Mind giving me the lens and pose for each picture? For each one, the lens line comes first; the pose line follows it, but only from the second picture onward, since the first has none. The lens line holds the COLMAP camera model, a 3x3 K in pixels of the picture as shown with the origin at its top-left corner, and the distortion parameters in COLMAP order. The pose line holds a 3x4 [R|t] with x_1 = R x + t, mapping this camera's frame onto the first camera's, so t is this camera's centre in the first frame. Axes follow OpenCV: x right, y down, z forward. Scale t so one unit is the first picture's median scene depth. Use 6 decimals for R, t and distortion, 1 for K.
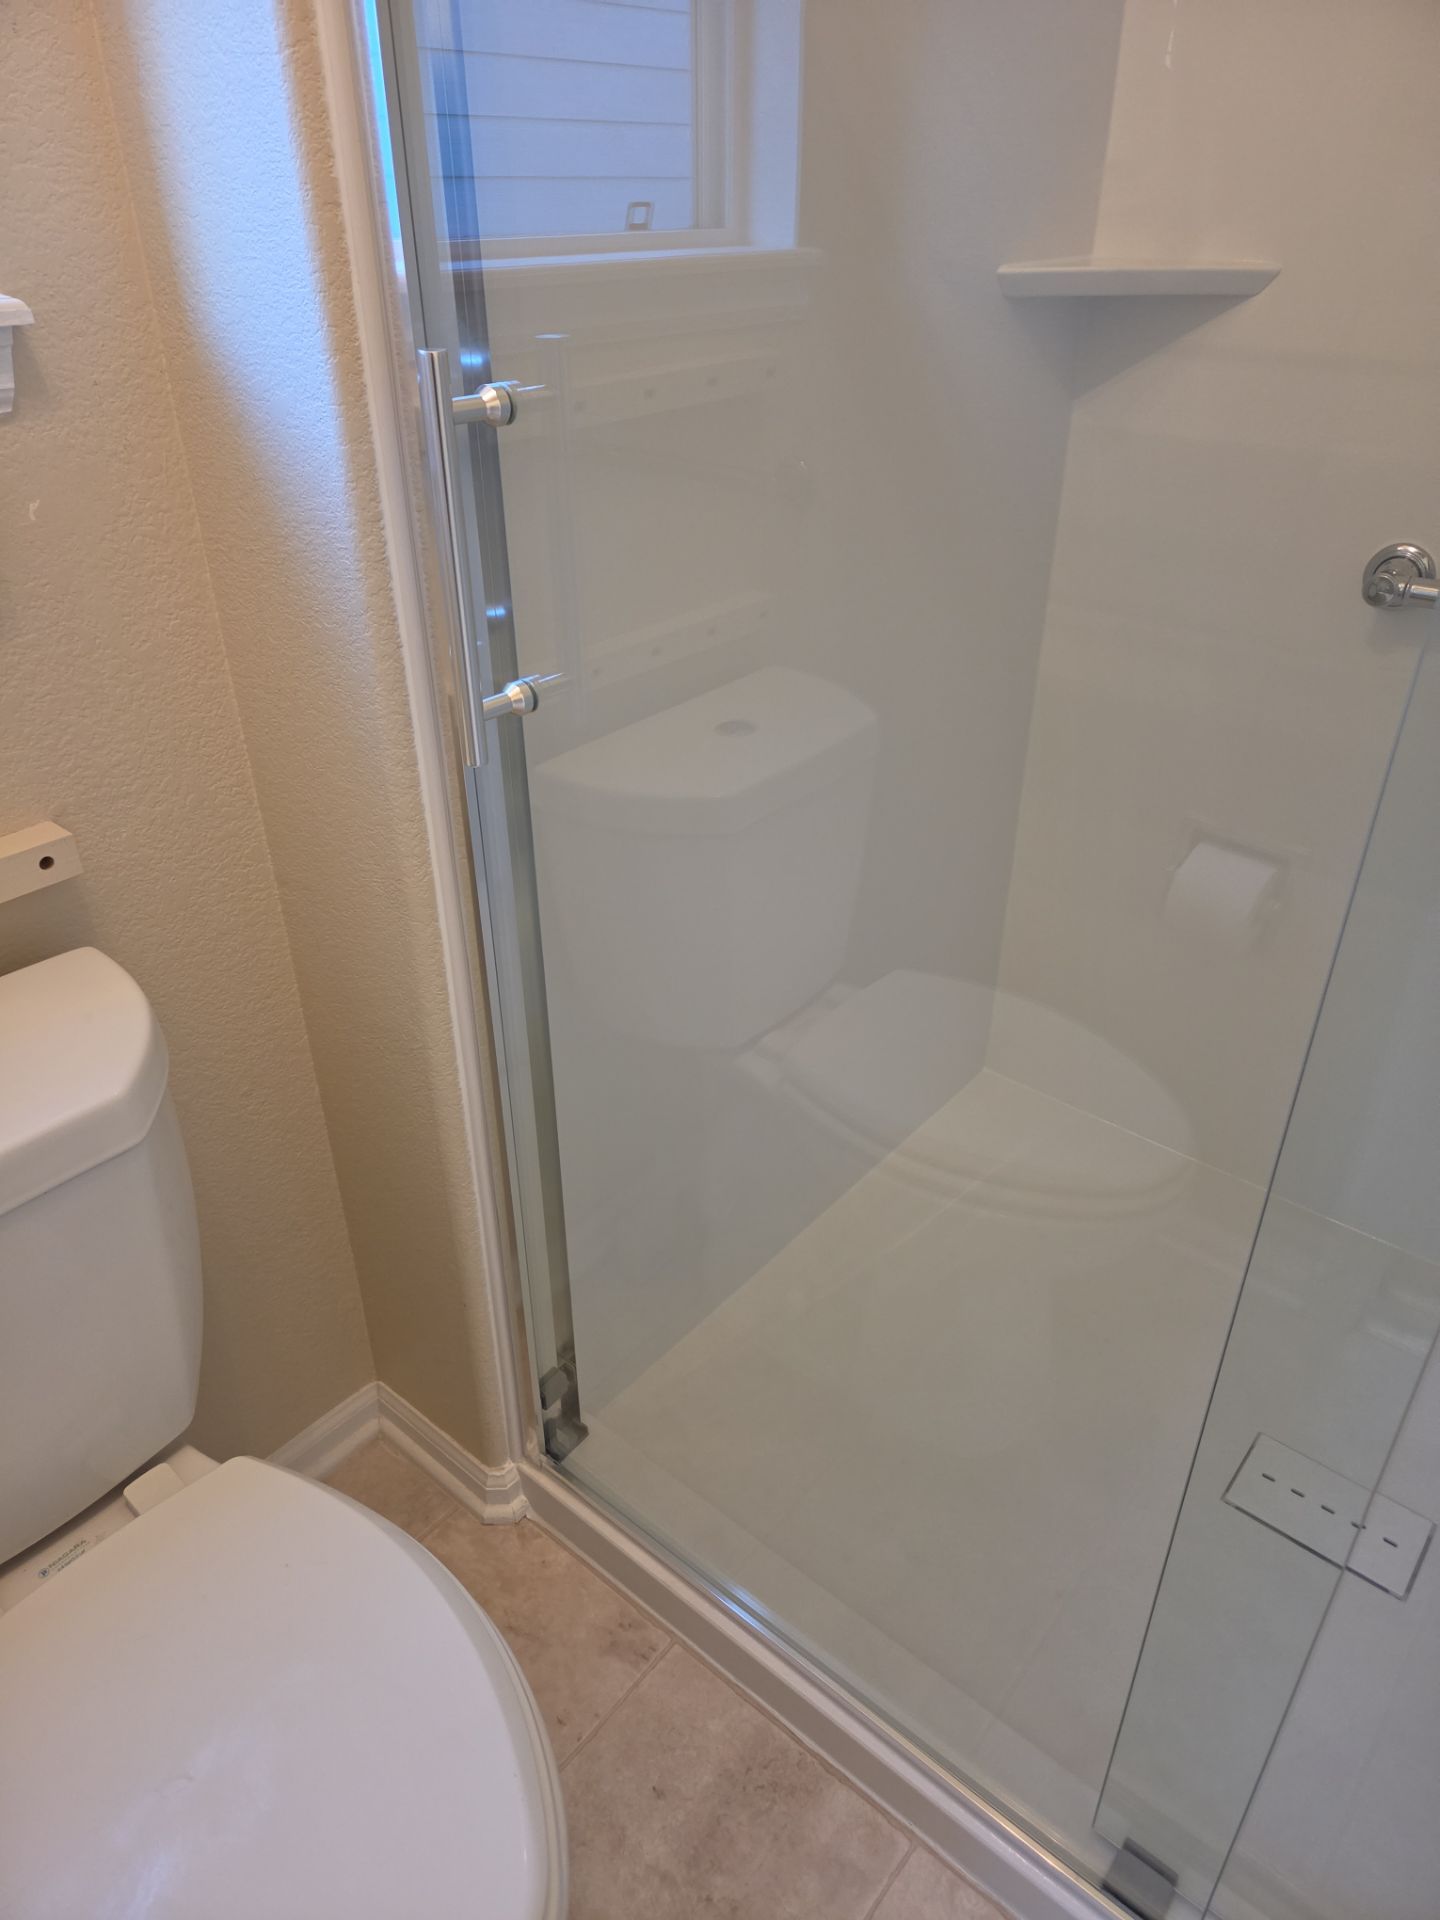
lens RADIAL K [[1284.5, 0, 725.0], [0, 1284.5, 971.2], [0, 0, 1]] dist [0.038146, -0.029630]
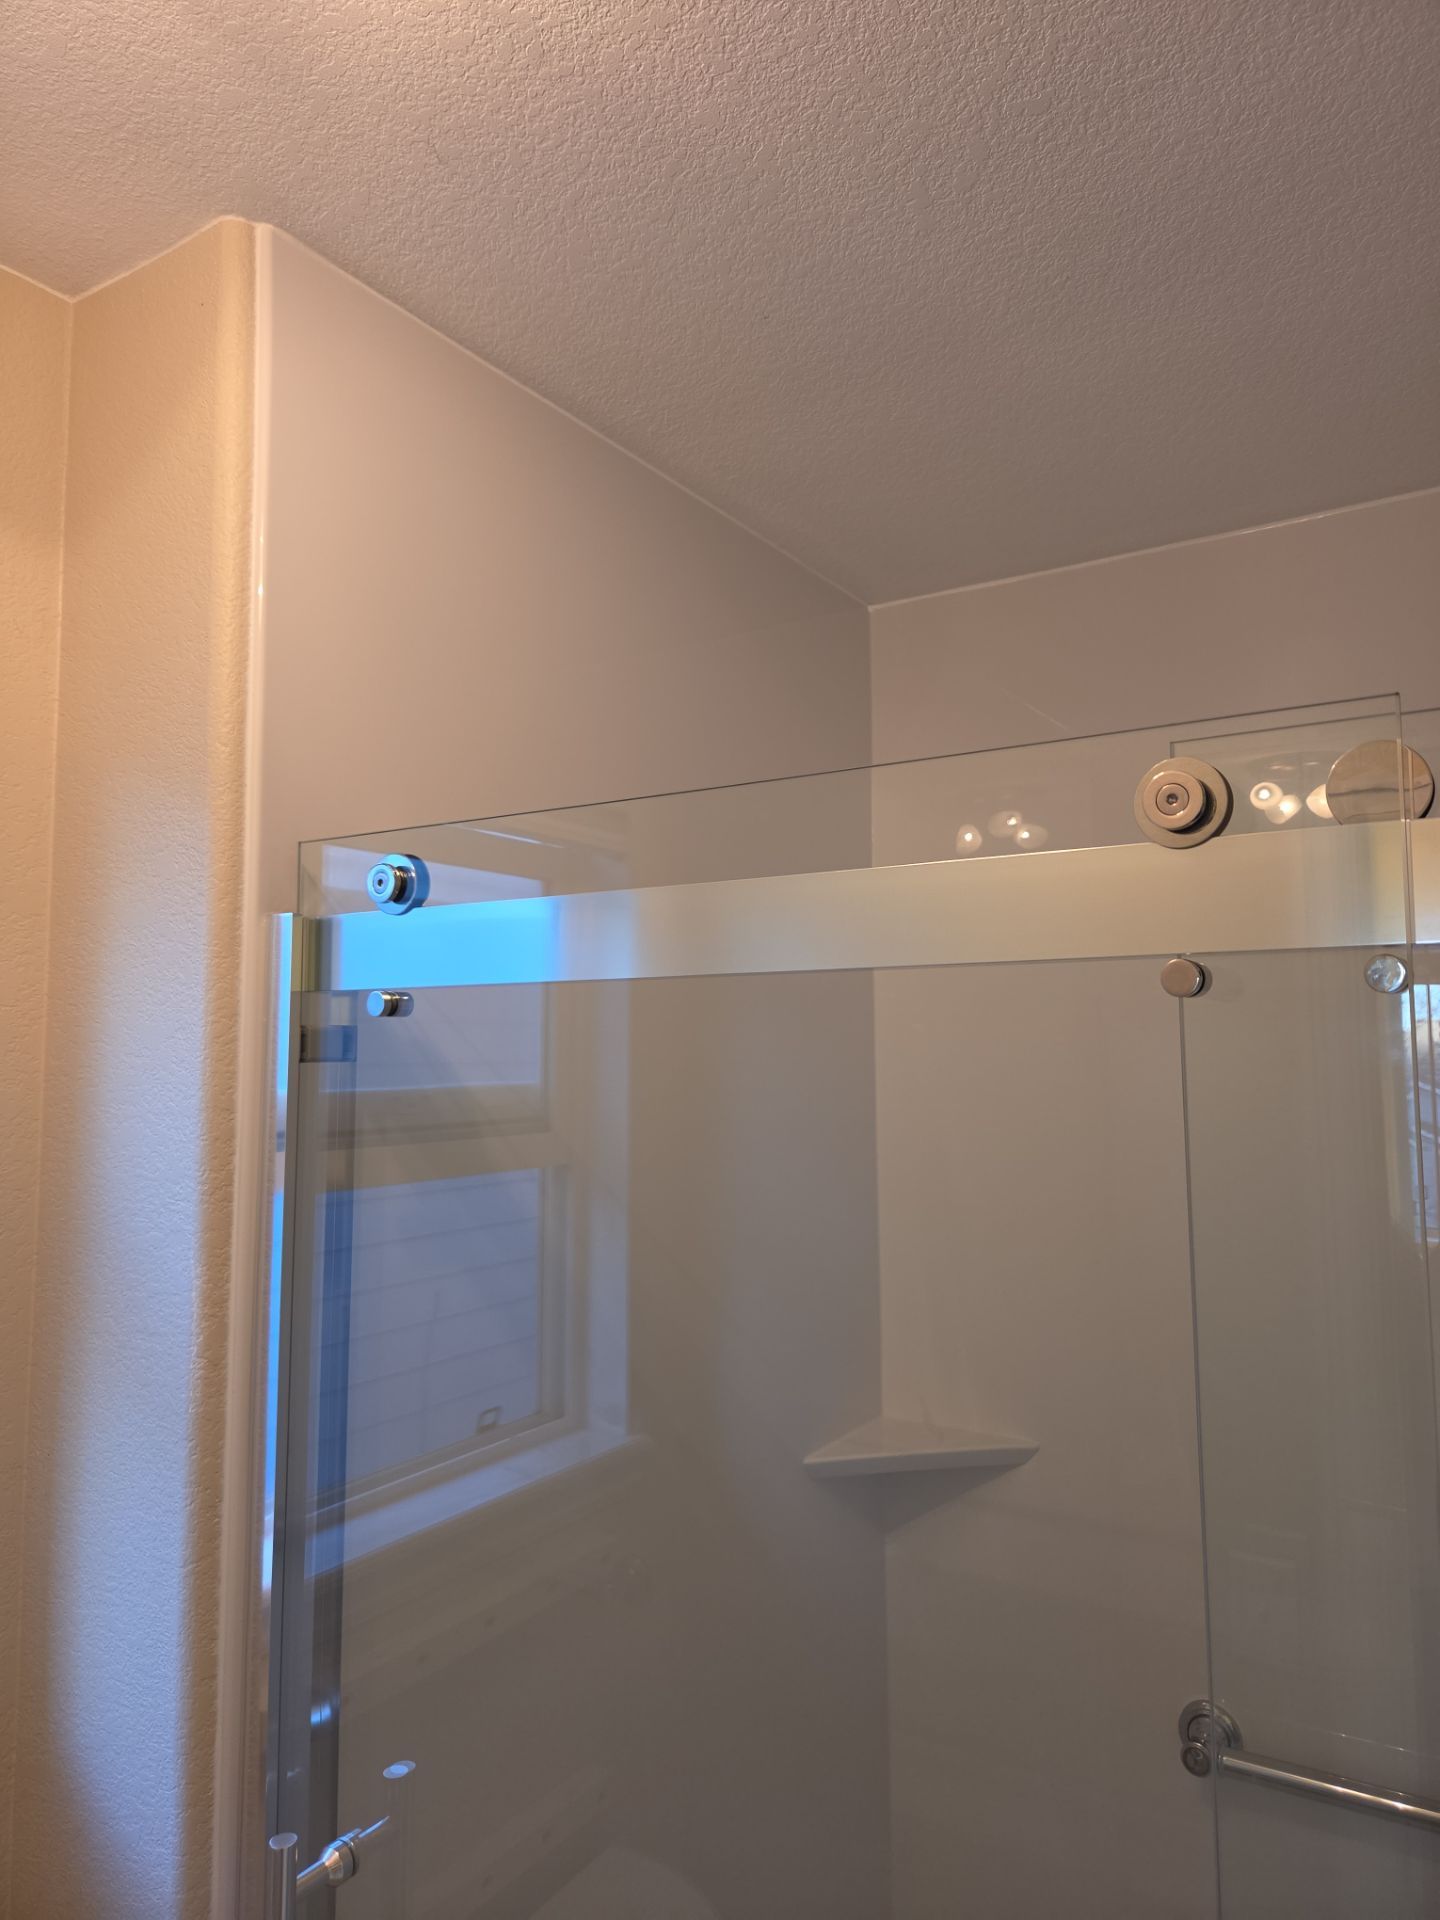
lens RADIAL K [[1284.5, 0, 738.5], [0, 1284.5, 951.4], [0, 0, 1]] dist [0.038146, -0.029630]
pose [[0.992375, 0.004111, 0.123188, 0.008008], [0.069808, 0.804952, -0.589218, -0.229823], [-0.101583, 0.593325, 0.798528, -0.188447]]
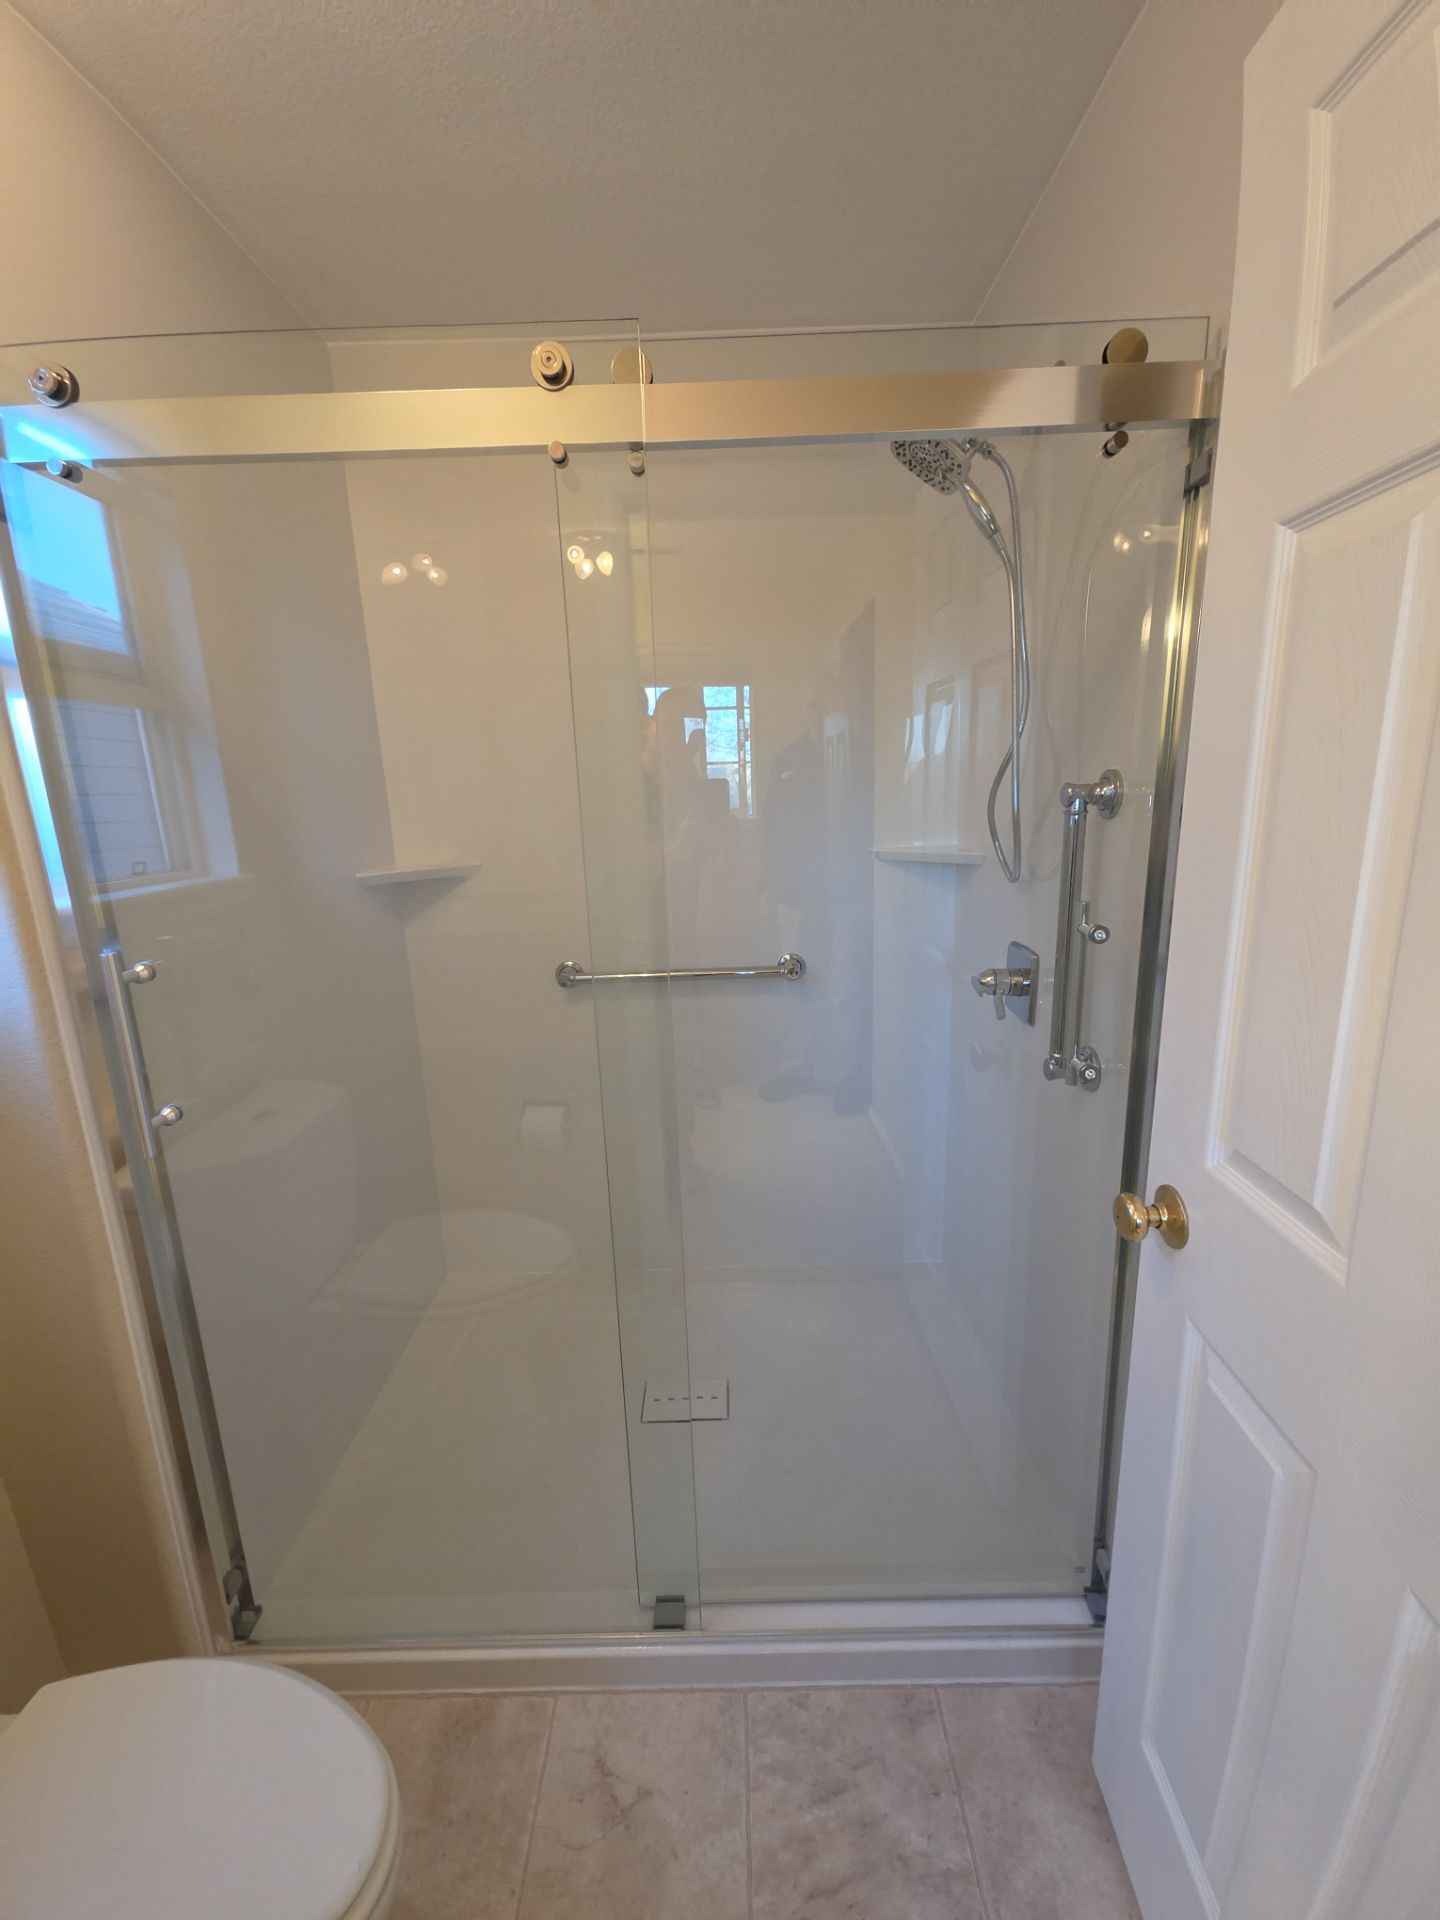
lens RADIAL K [[784.4, 0, 719.0], [0, 784.4, 961.7], [0, 0, 1]] dist [0.001539, -0.000182]
pose [[0.773740, -0.165672, 0.611456, -0.132960], [0.361641, 0.907986, -0.211607, 0.071881], [-0.520136, 0.384857, 0.762459, -0.227607]]
